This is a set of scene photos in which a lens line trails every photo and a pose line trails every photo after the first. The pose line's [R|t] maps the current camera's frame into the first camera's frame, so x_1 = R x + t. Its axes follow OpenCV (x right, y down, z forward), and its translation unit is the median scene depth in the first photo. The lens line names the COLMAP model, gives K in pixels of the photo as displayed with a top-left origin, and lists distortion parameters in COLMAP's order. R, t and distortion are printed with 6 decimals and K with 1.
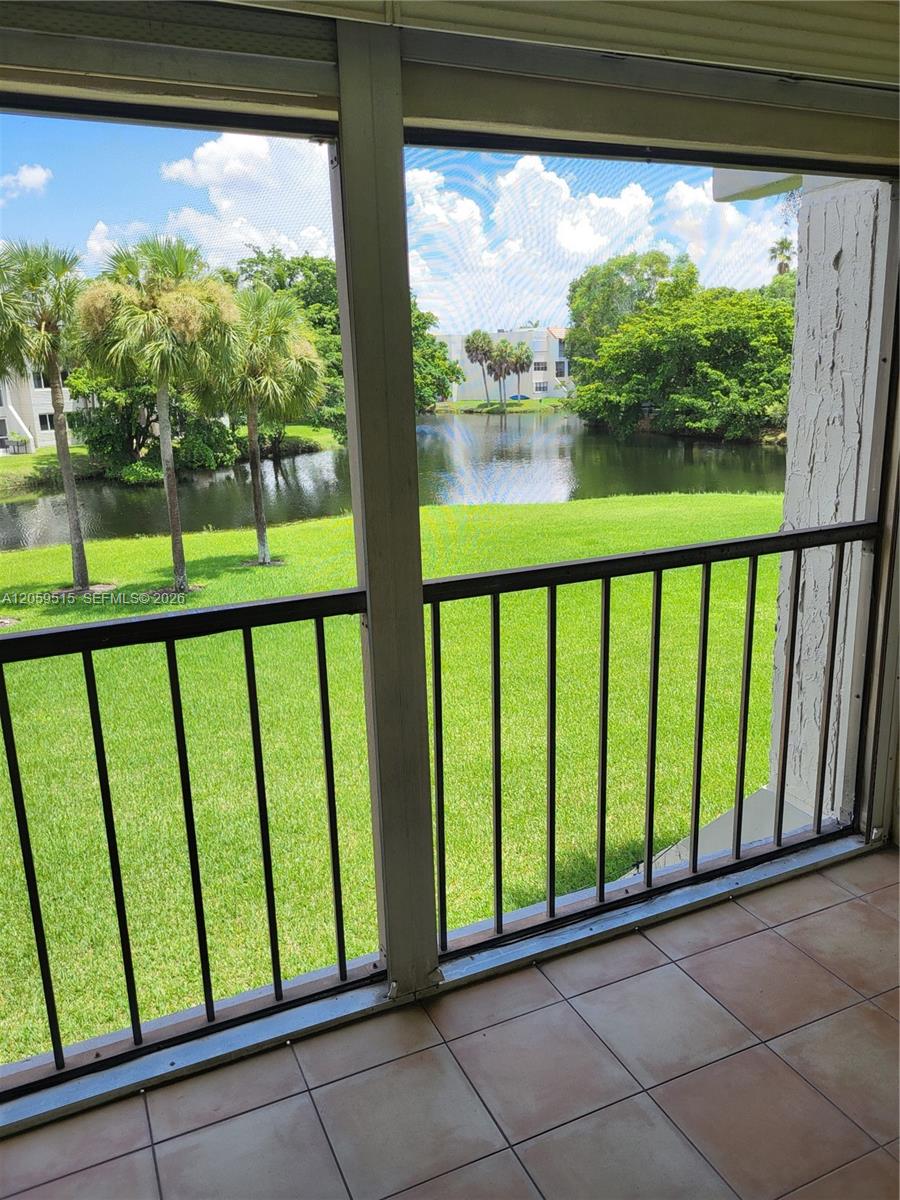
lens RADIAL K [[912.6, 0, 454.6], [0, 912.6, 602.2], [0, 0, 1]] dist [0.048398, -0.041441]
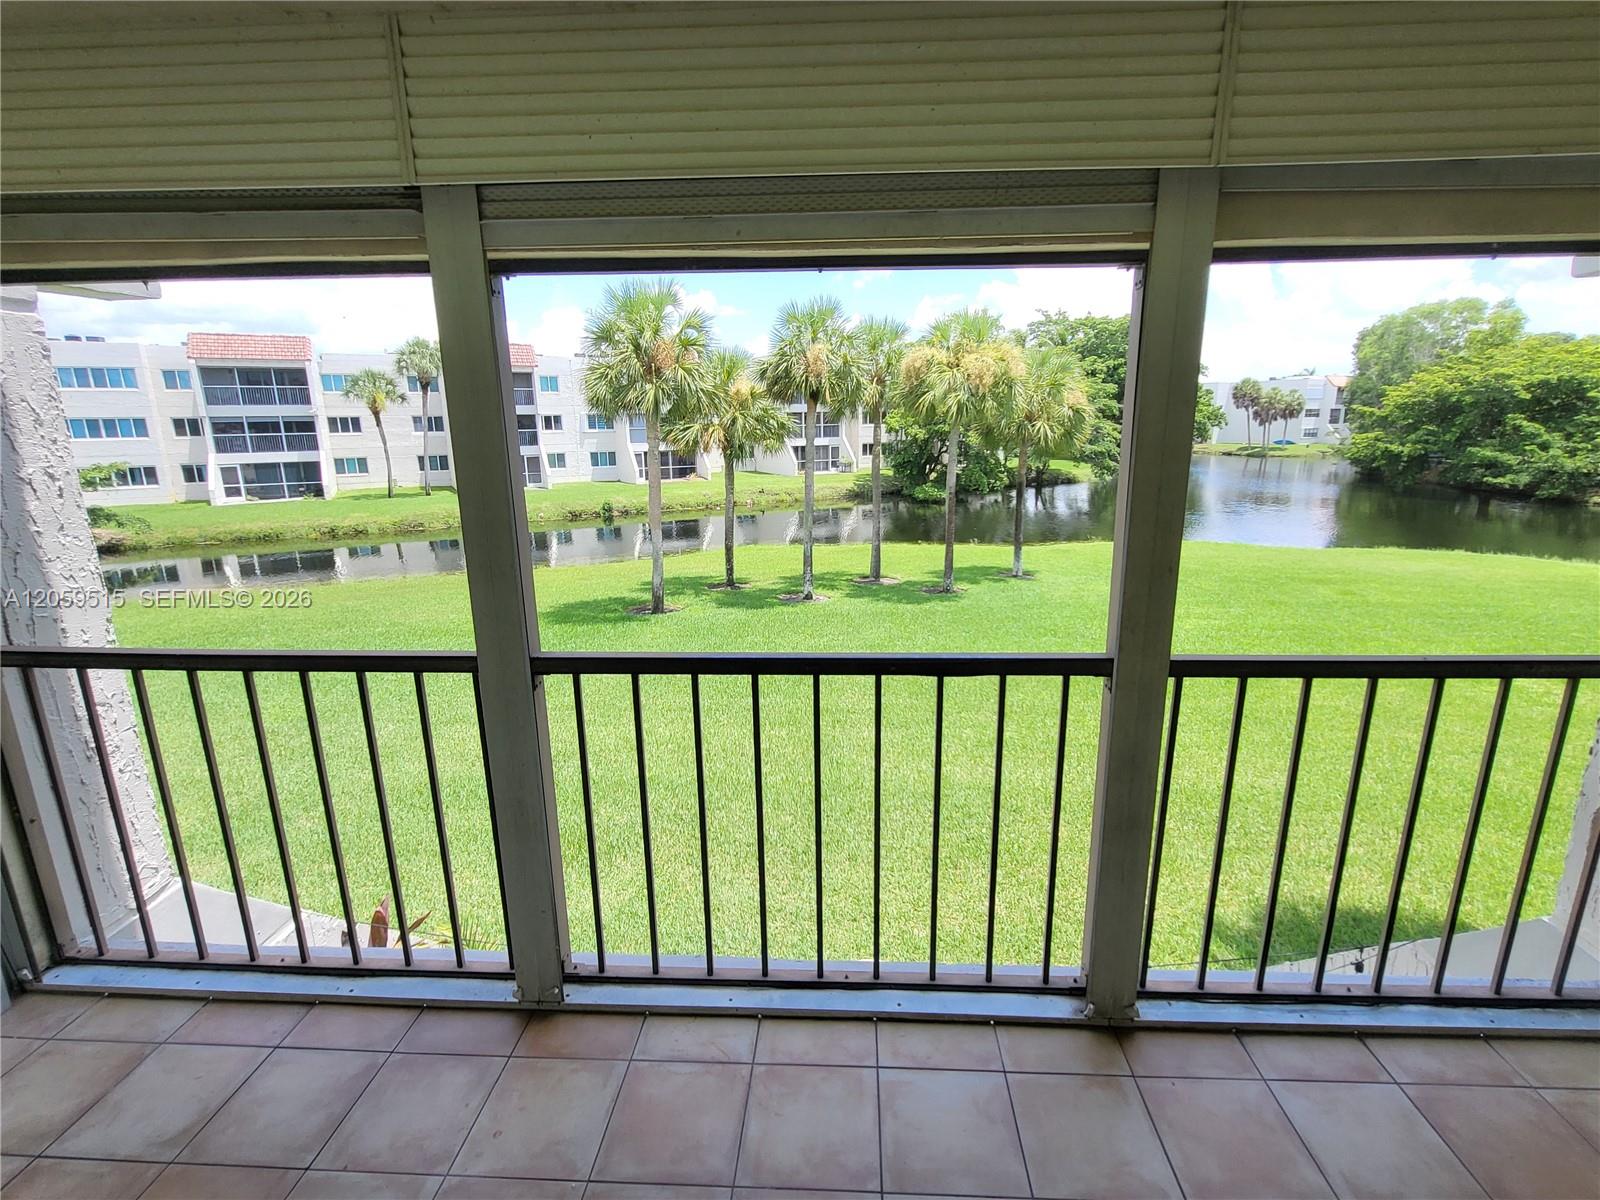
lens RADIAL K [[753.3, 0, 817.3], [0, 753.3, 601.3], [0, 0, 1]] dist [0.002743, -0.000925]
pose [[0.888688, 0.128791, -0.440053, -0.002349], [-0.128904, 0.991210, 0.029775, -0.006694], [0.440020, 0.030264, 0.897478, 0.000837]]
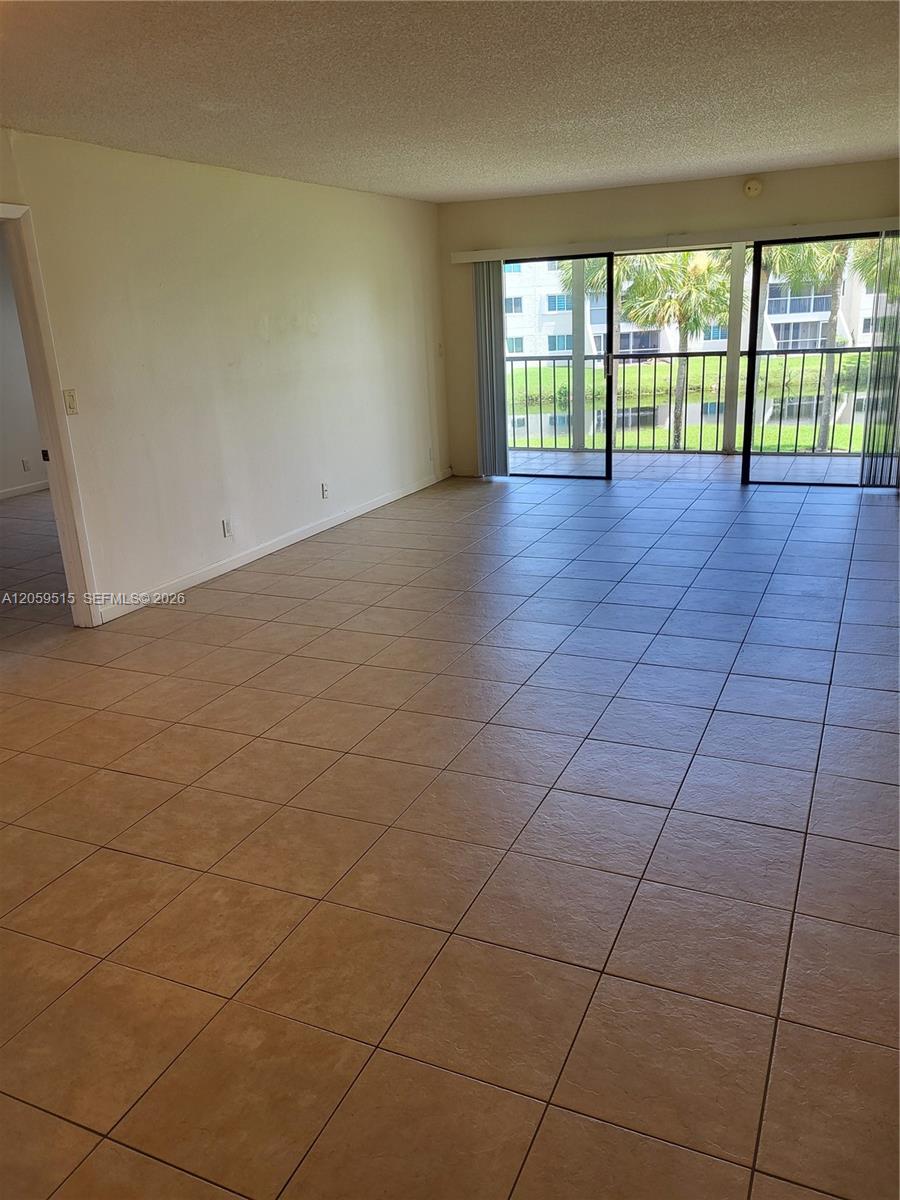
lens RADIAL K [[912.6, 0, 453.0], [0, 912.6, 592.8], [0, 0, 1]] dist [0.048398, -0.041441]
pose [[0.660685, 0.222772, -0.716846, 0.273409], [-0.160265, 0.974793, 0.155224, 0.074810], [0.733355, 0.012331, 0.679734, -0.336123]]
